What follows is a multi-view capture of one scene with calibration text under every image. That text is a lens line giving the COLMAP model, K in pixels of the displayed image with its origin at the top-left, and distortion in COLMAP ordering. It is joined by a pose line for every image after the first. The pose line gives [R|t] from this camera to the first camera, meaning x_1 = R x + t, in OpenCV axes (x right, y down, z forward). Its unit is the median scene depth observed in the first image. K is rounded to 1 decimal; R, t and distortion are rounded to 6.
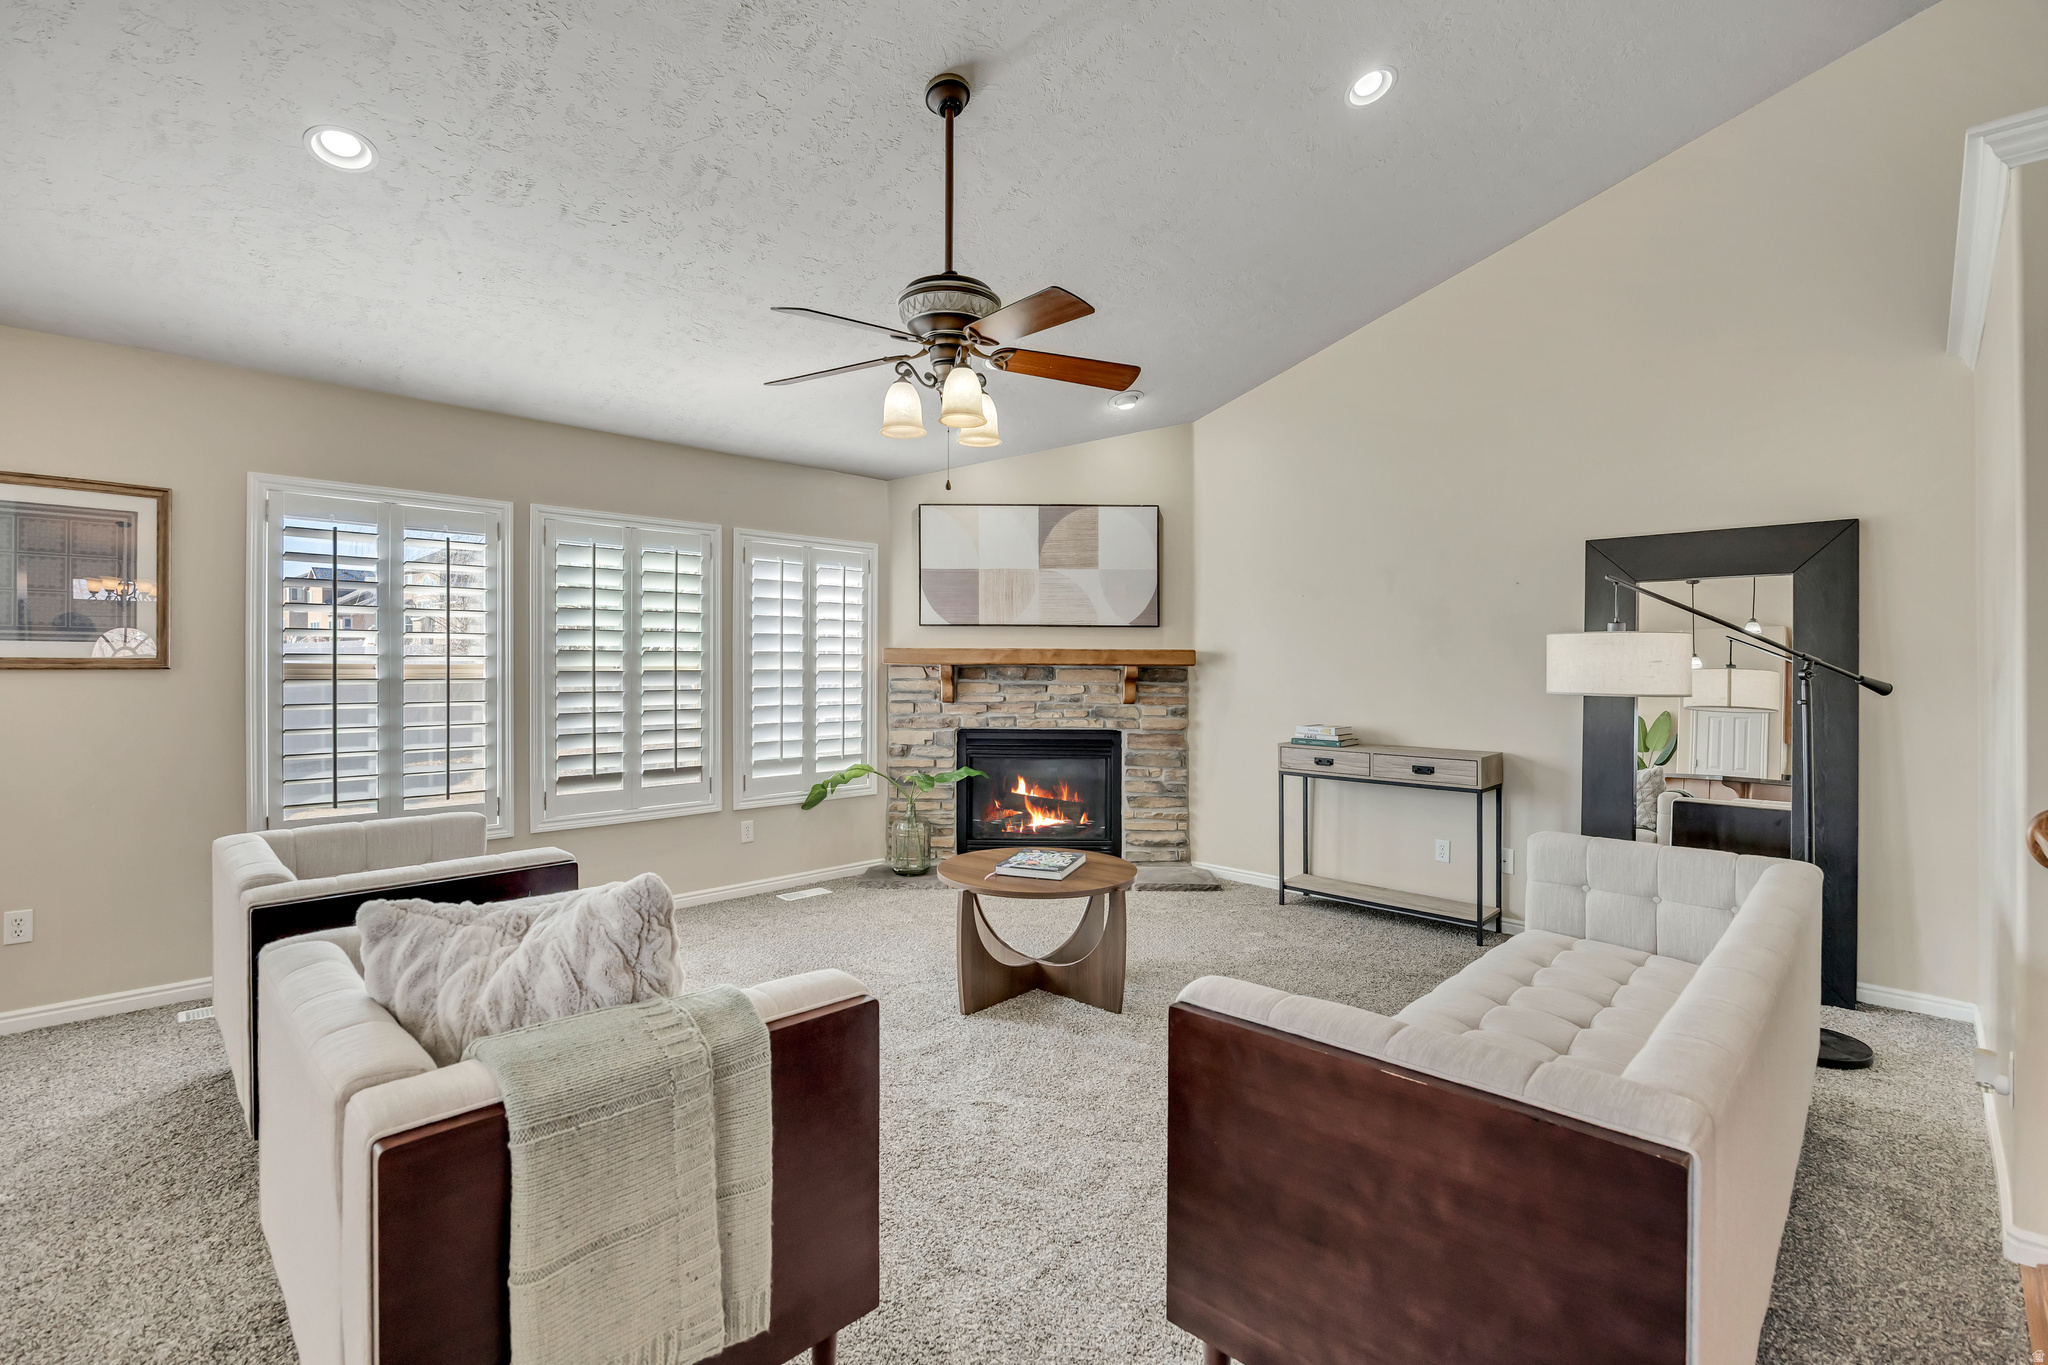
lens RADIAL K [[932.5, 0, 1027.5], [0, 932.5, 673.8], [0, 0, 1]] dist [-0.011767, 0.000738]
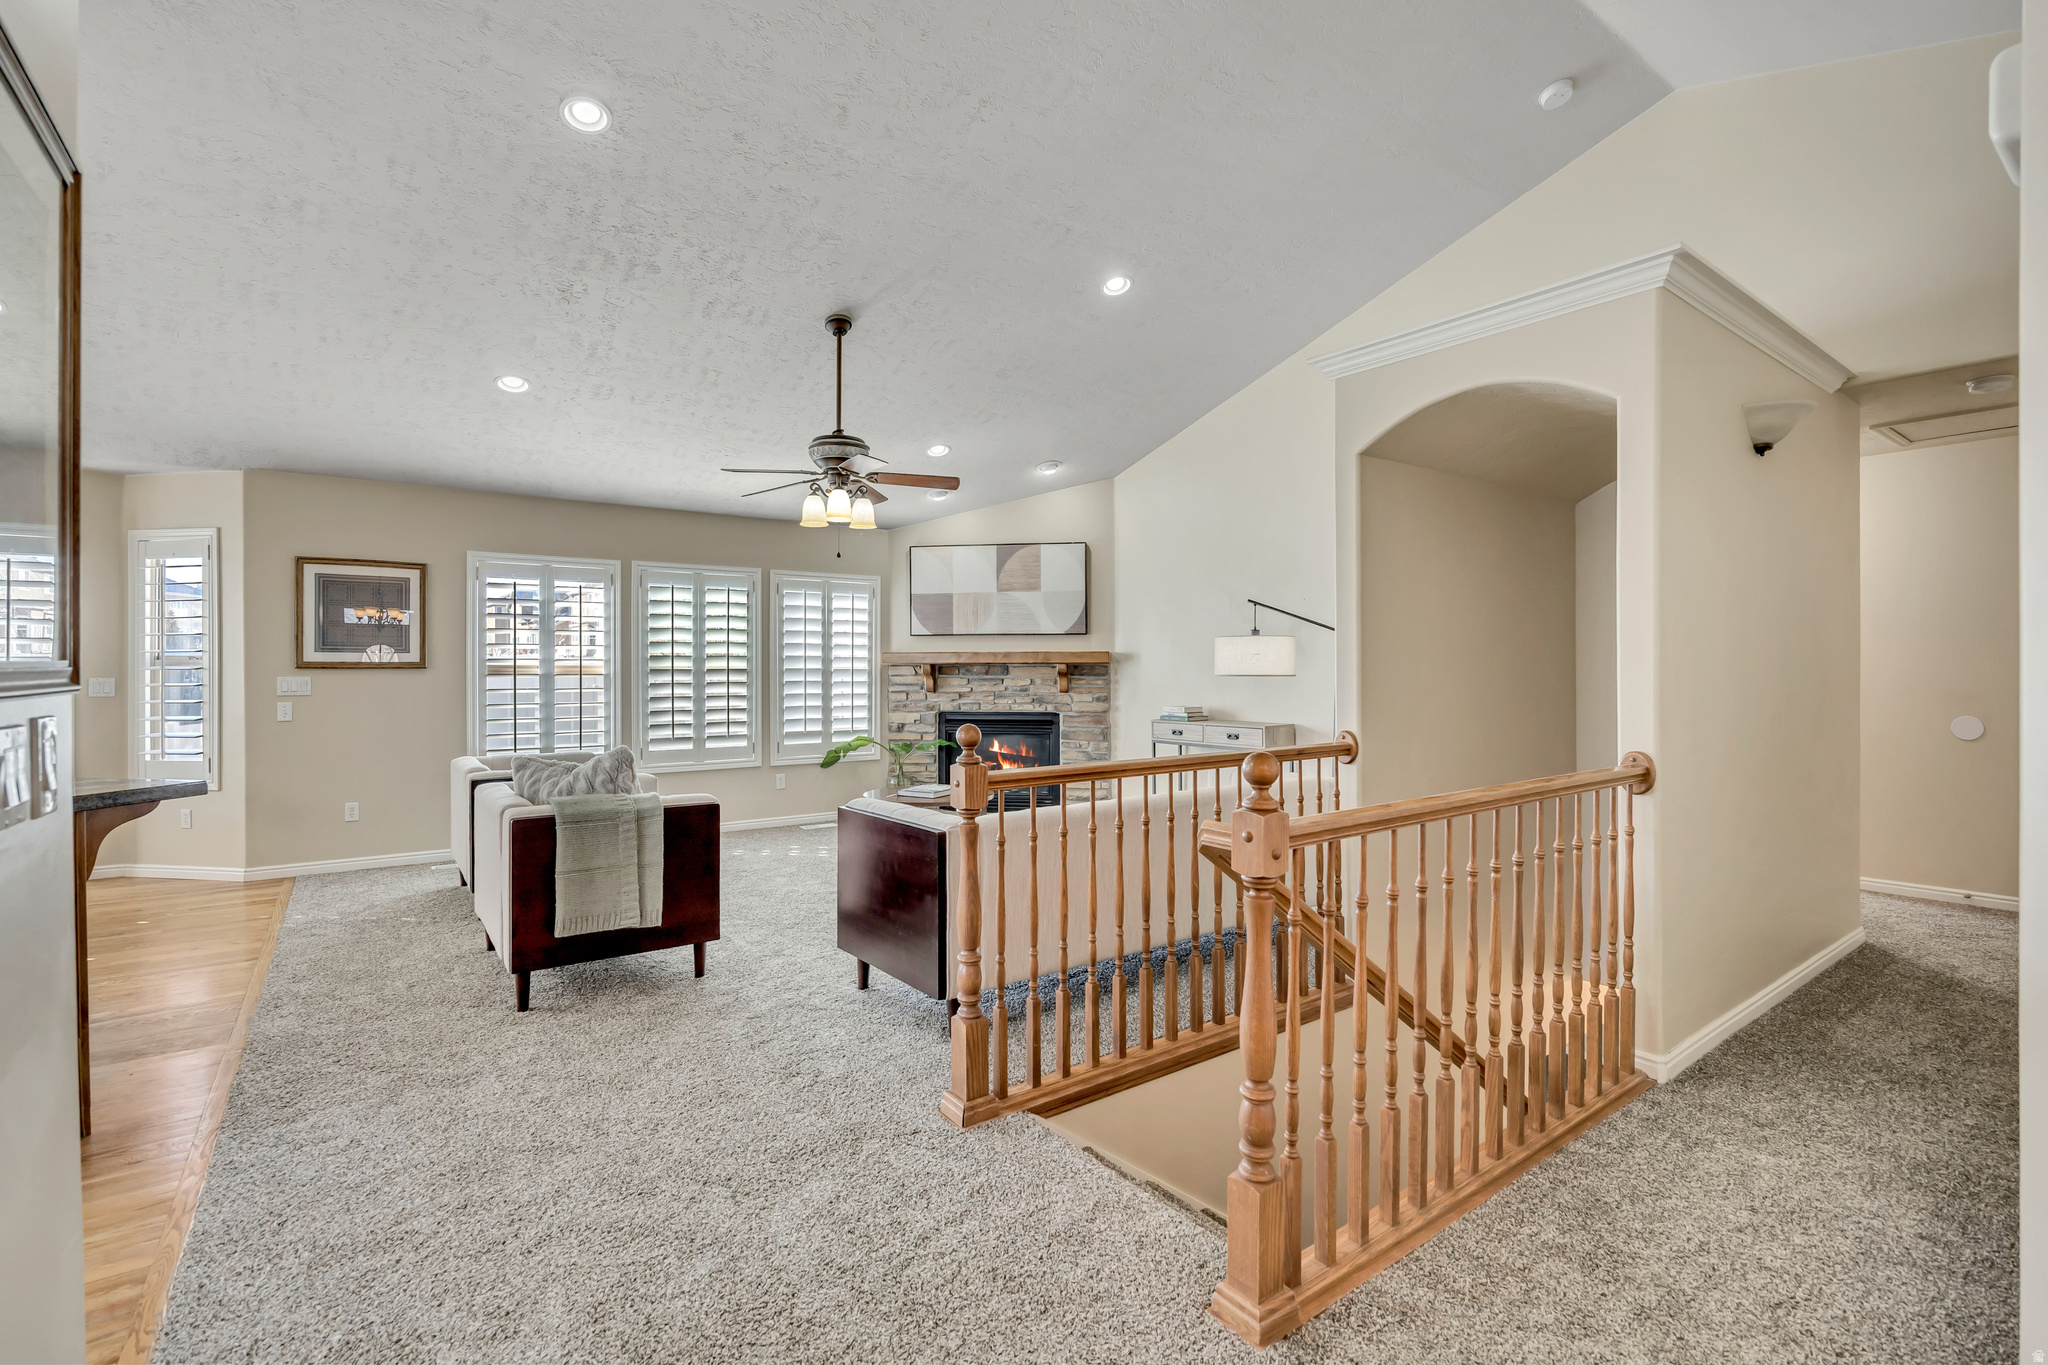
lens RADIAL K [[932.5, 0, 1029.3], [0, 932.5, 673.2], [0, 0, 1]] dist [-0.011767, 0.000738]
pose [[0.988568, -0.007469, -0.150591, 0.324930], [0.006351, 0.999949, -0.007902, 0.018319], [0.150643, 0.006855, 0.988565, -0.396886]]
